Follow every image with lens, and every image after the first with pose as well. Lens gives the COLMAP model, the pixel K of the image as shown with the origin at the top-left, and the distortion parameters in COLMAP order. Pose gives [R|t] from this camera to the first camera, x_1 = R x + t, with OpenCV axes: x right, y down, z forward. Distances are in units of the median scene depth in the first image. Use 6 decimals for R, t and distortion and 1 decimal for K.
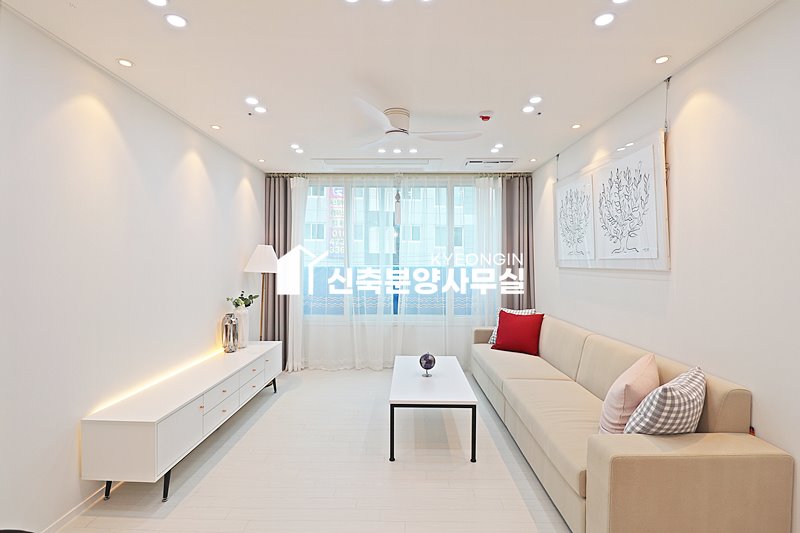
lens RADIAL K [[373.4, 0, 399.4], [0, 373.4, 260.7], [0, 0, 1]] dist [-0.000788, -0.000415]
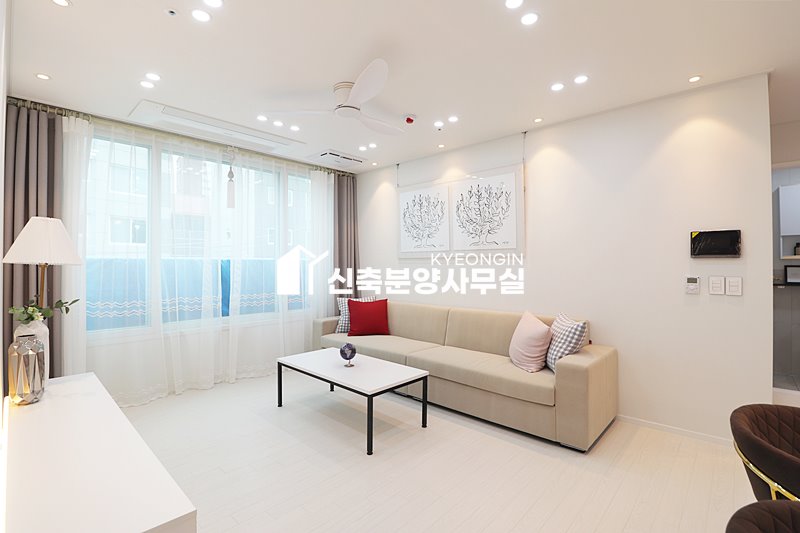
lens RADIAL K [[373.4, 0, 399.4], [0, 373.4, 260.7], [0, 0, 1]] dist [-0.000788, -0.000415]
pose [[0.679208, 0.004674, 0.733931, -0.413422], [-0.000333, 0.999982, -0.006061, 0.029196], [-0.733946, 0.003872, 0.679197, 0.180877]]
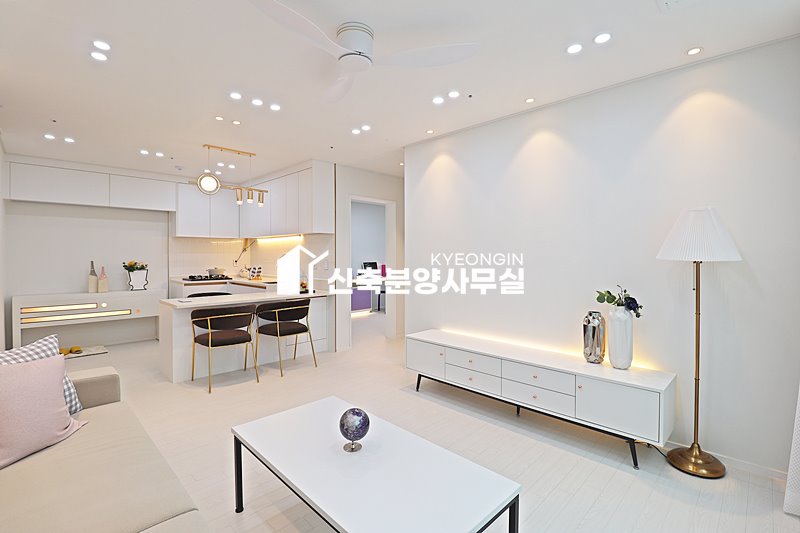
lens RADIAL K [[374.9, 0, 398.2], [0, 374.9, 260.5], [0, 0, 1]] dist [-0.023810, -0.000335]
pose [[-0.701287, 0.009387, -0.712817, 0.302428], [0.004244, 0.999951, 0.008993, 0.024522], [0.712866, 0.003282, -0.701293, 1.067578]]
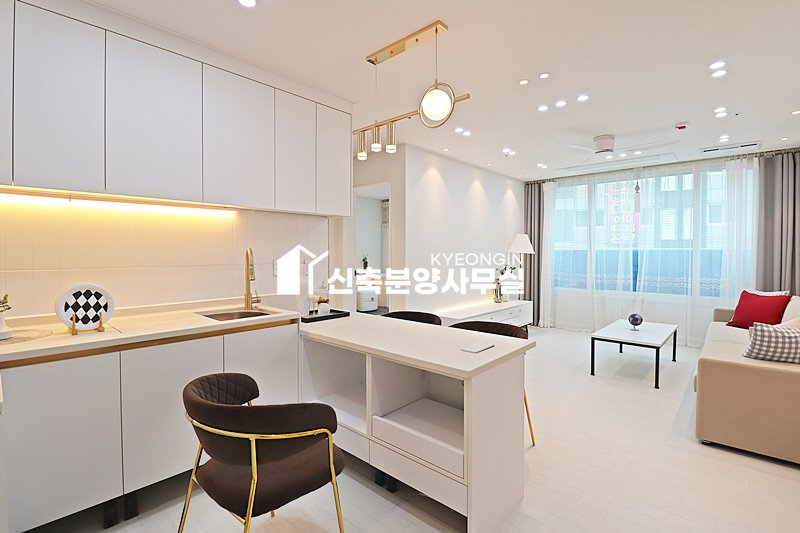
lens RADIAL K [[374.9, 0, 398.2], [0, 374.9, 260.5], [0, 0, 1]] dist [-0.023810, -0.000335]
pose [[0.748042, 0.011721, -0.663548, 0.234724], [0.006518, 0.999666, 0.025006, 0.018573], [0.663619, -0.023030, 0.747716, -0.387421]]
